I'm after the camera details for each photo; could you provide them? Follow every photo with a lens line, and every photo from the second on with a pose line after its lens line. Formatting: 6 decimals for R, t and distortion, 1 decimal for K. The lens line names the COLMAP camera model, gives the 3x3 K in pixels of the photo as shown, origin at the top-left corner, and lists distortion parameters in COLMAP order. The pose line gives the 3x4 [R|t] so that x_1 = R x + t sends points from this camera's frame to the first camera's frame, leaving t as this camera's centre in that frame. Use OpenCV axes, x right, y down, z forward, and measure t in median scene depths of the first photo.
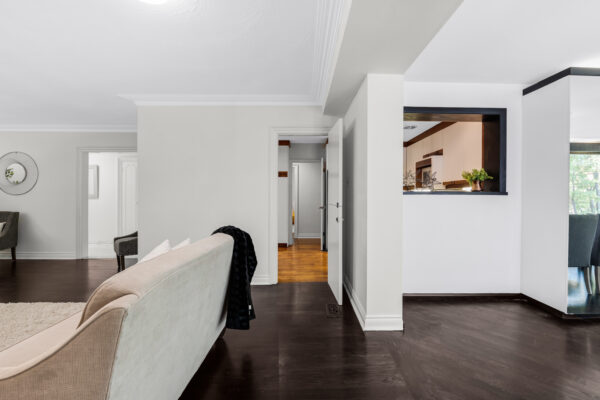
lens RADIAL K [[264.4, 0, 312.8], [0, 264.4, 196.0], [0, 0, 1]] dist [-0.012762, -0.000086]
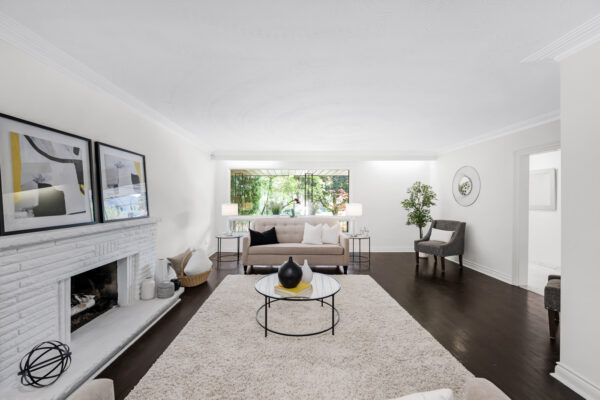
lens RADIAL K [[253.8, 0, 300.0], [0, 253.8, 200.0], [0, 0, 1]] dist [-0.006497, 0.000204]
pose [[-0.004229, 0.002694, -0.999987, -0.096098], [-0.001768, 0.999995, 0.002702, -0.034140], [0.999989, 0.001780, -0.004224, 0.344396]]
